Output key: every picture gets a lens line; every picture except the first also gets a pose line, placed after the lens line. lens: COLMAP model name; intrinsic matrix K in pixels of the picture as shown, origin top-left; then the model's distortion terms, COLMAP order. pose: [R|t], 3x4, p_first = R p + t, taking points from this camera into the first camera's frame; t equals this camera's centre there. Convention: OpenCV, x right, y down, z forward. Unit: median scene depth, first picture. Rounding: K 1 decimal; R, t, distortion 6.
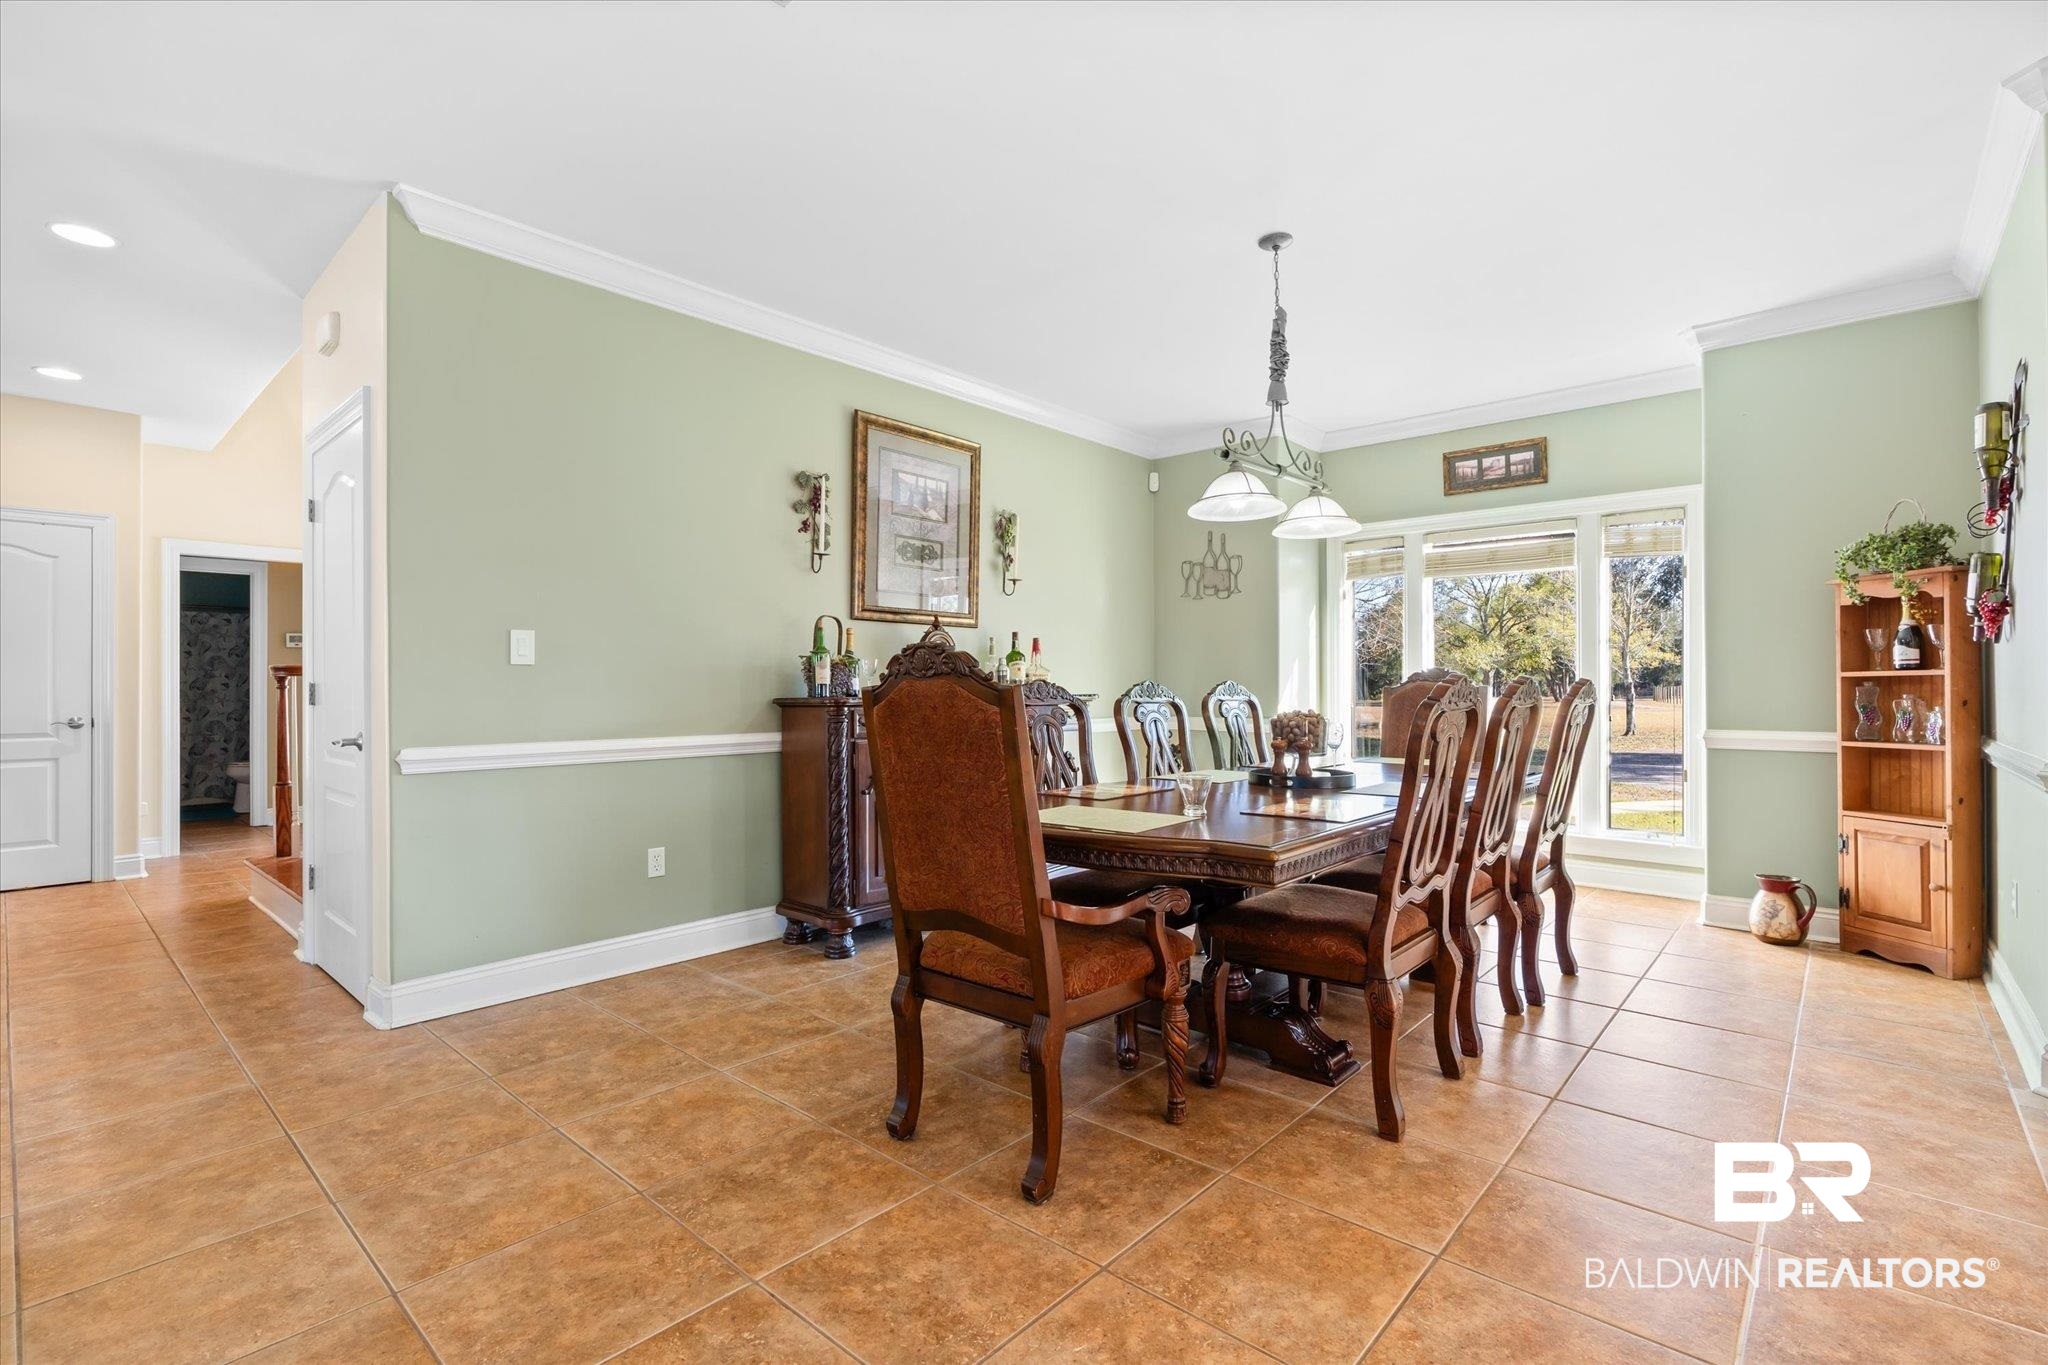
lens RADIAL K [[932.7, 0, 1017.6], [0, 932.7, 680.8], [0, 0, 1]] dist [-0.006272, 0.000688]
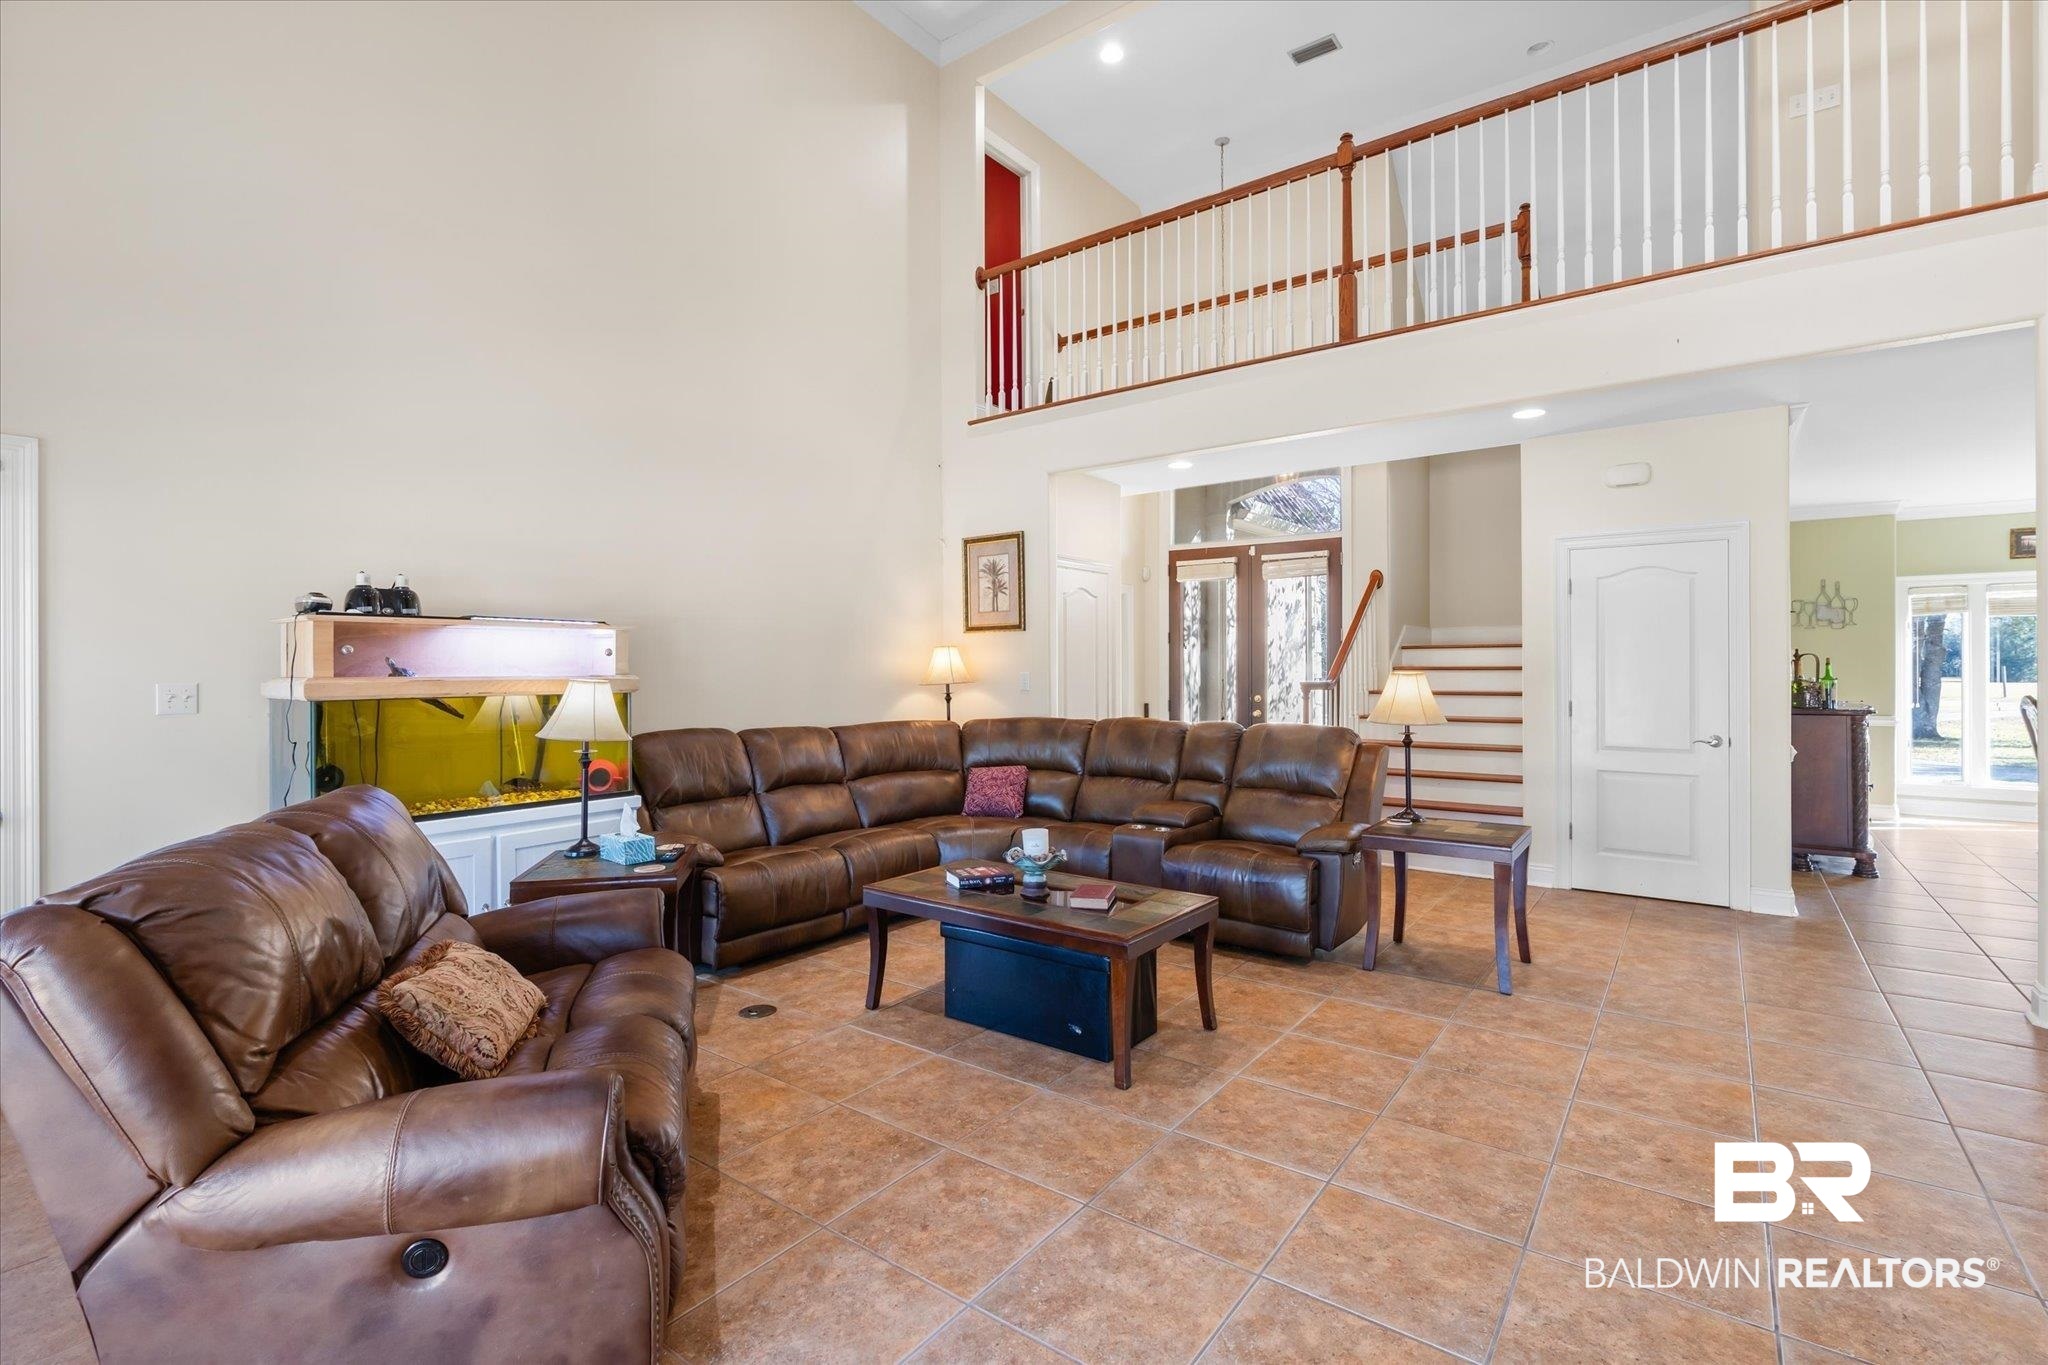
lens RADIAL K [[932.7, 0, 1018.8], [0, 932.7, 677.3], [0, 0, 1]] dist [-0.006272, 0.000688]
pose [[0.996971, -0.002195, 0.077743, -1.706179], [0.001054, 0.999891, 0.014717, -0.057077], [-0.077767, -0.014590, 0.996865, -0.444354]]
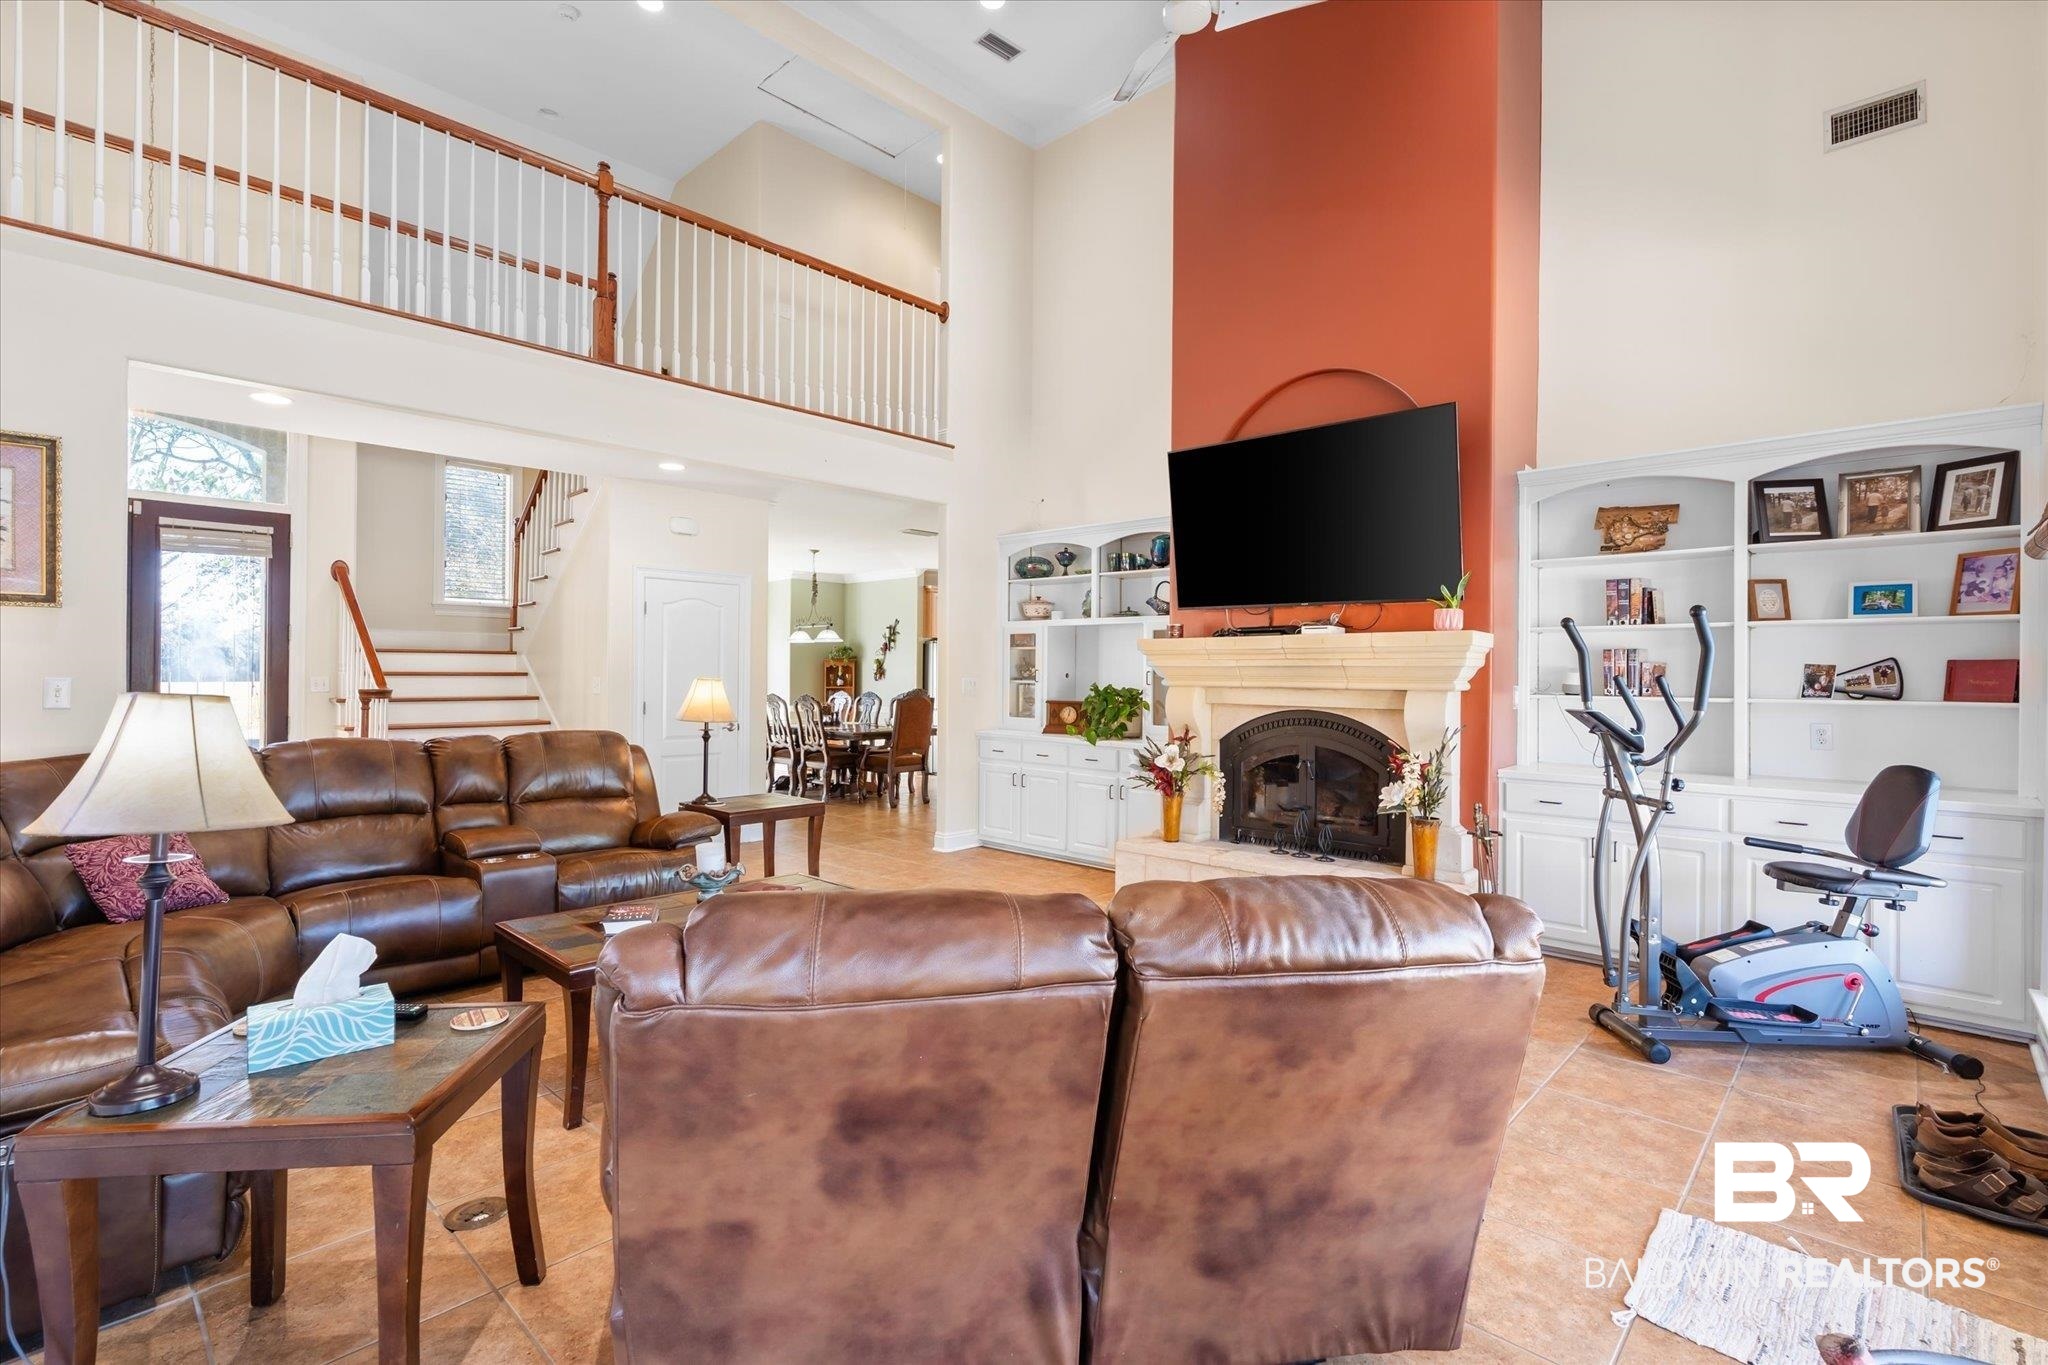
lens RADIAL K [[932.7, 0, 1023.6], [0, 932.7, 674.4], [0, 0, 1]] dist [-0.006272, 0.000688]
pose [[0.037438, 0.003644, 0.999292, -2.481259], [-0.008431, 0.999959, -0.003331, -0.049586], [-0.999263, -0.008301, 0.037467, 0.157052]]
